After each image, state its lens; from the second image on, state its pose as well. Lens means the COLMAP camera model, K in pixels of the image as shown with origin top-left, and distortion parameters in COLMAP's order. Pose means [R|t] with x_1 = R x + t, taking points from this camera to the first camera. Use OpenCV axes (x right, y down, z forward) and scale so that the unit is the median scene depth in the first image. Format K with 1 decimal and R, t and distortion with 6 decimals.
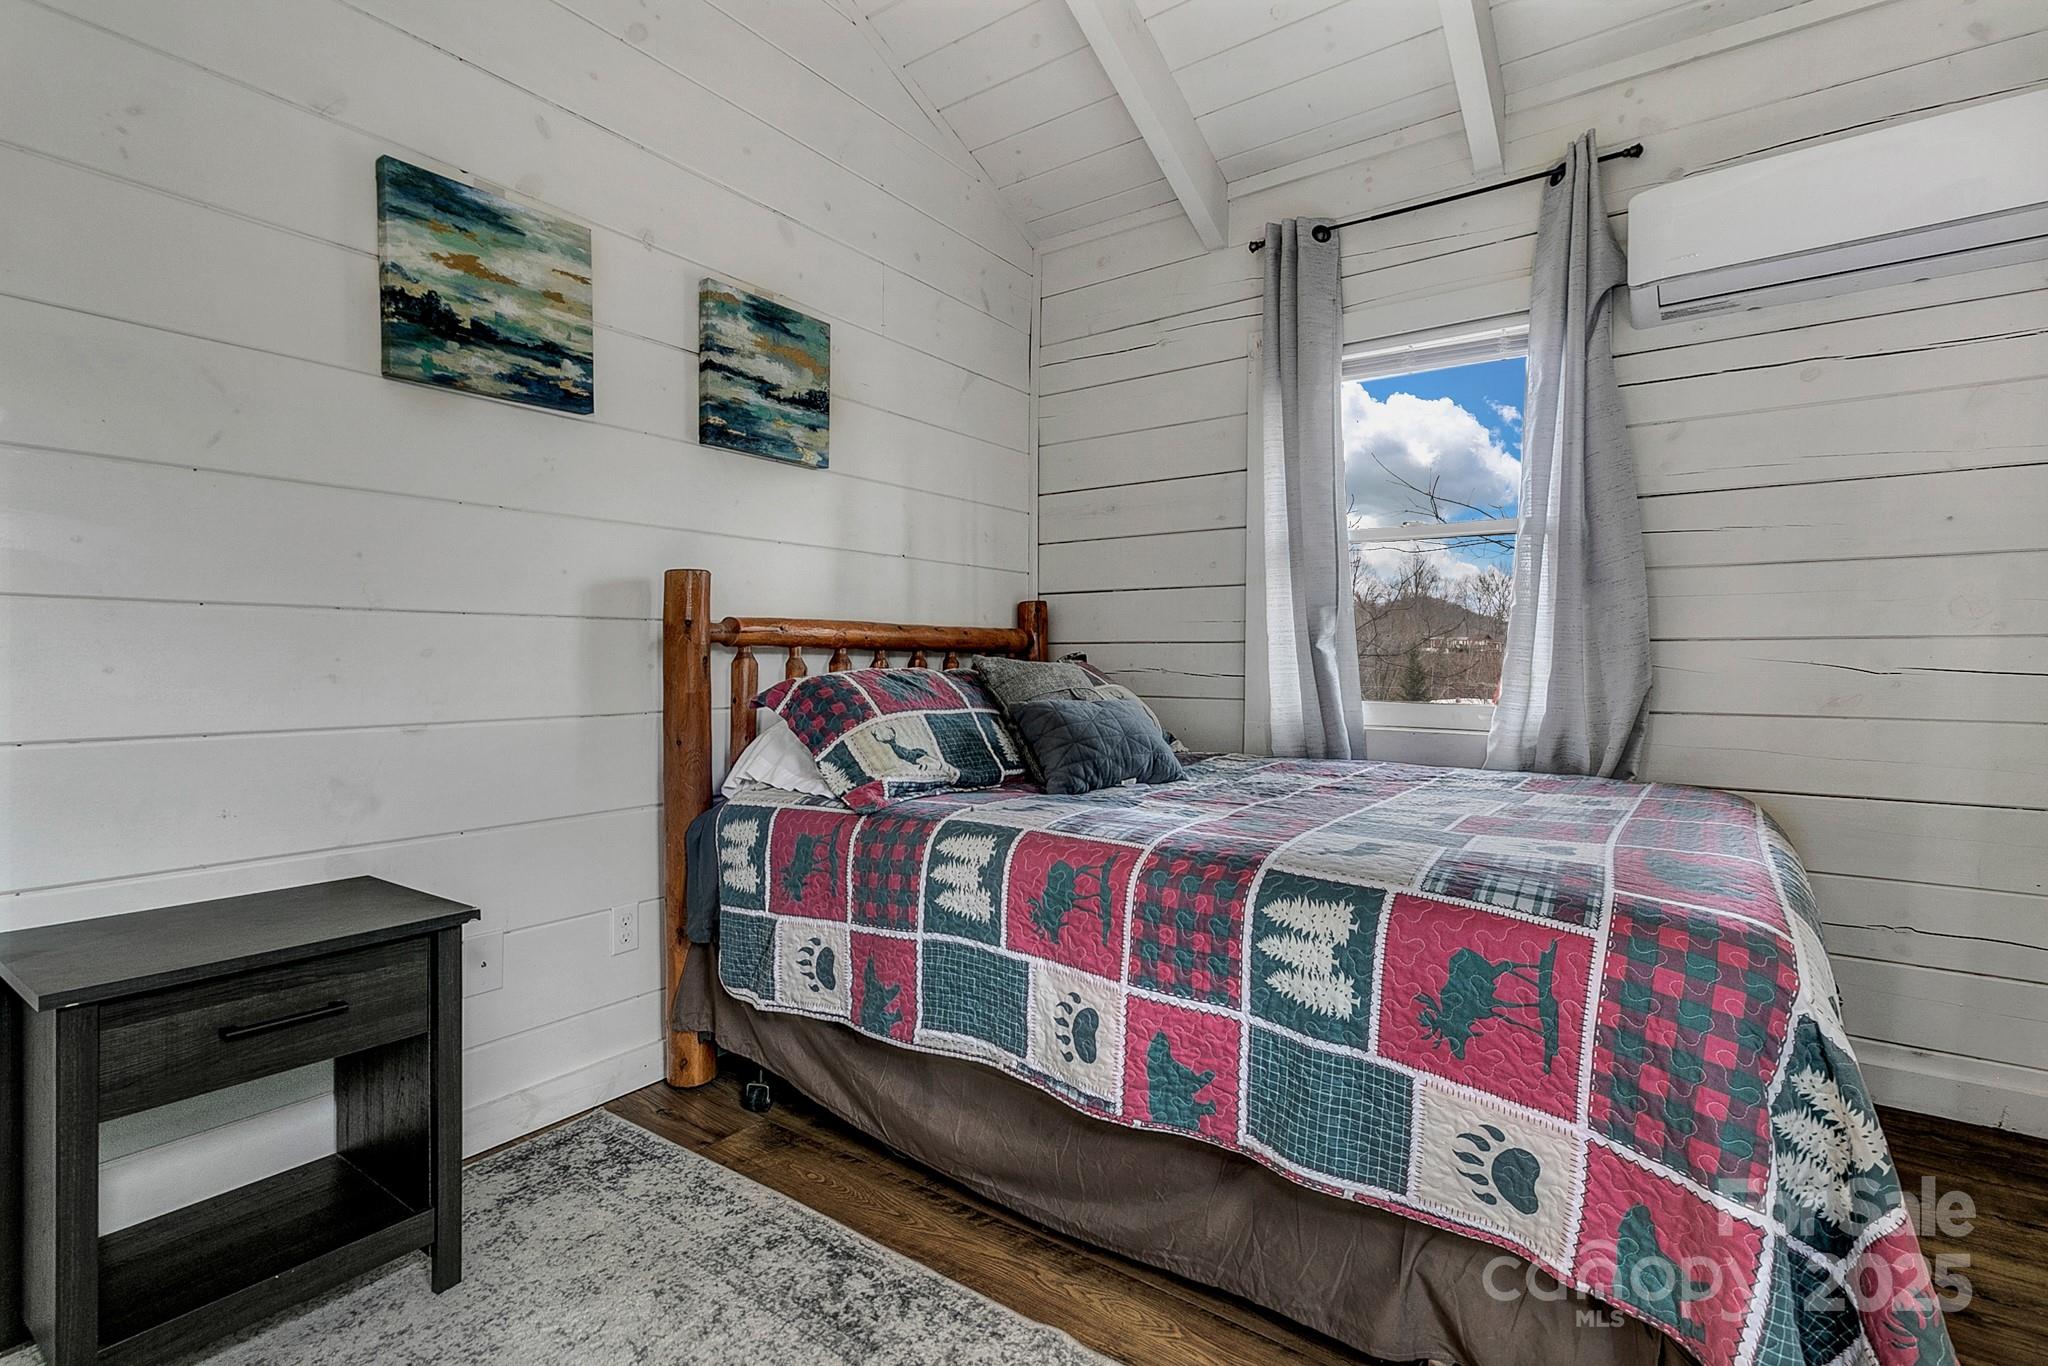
lens RADIAL K [[941.9, 0, 1032.9], [0, 941.9, 677.6], [0, 0, 1]] dist [0.003832, 0.001152]
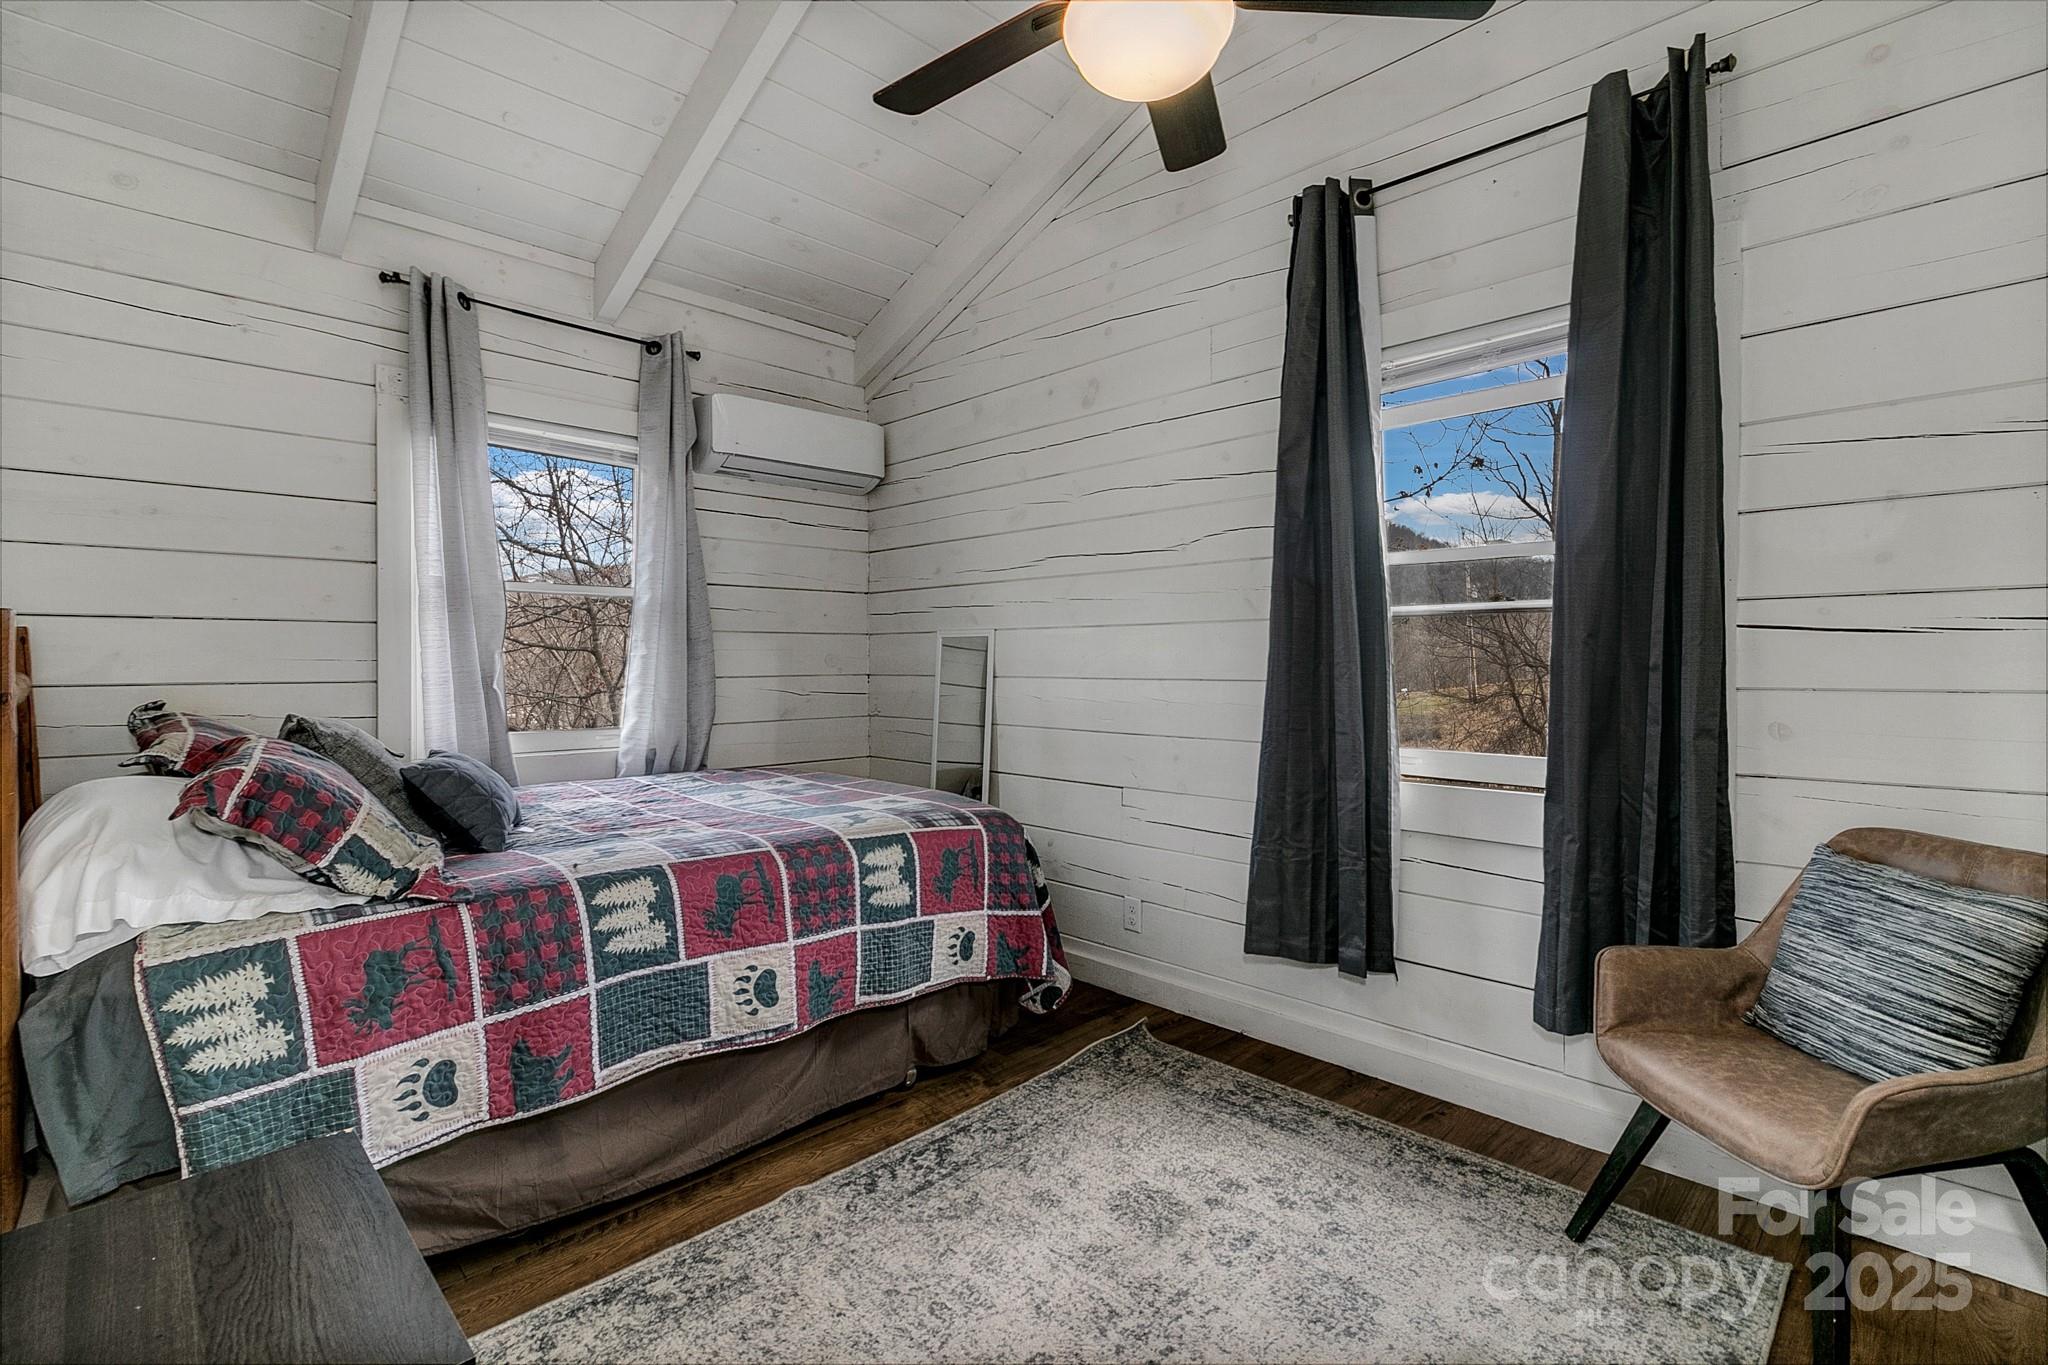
lens RADIAL K [[941.9, 0, 1032.6], [0, 941.9, 677.8], [0, 0, 1]] dist [0.003832, 0.001152]
pose [[0.164797, -0.023902, 0.986038, -1.137225], [0.018495, 0.999605, 0.021139, -0.095530], [-0.986154, 0.014753, 0.165174, 0.340575]]
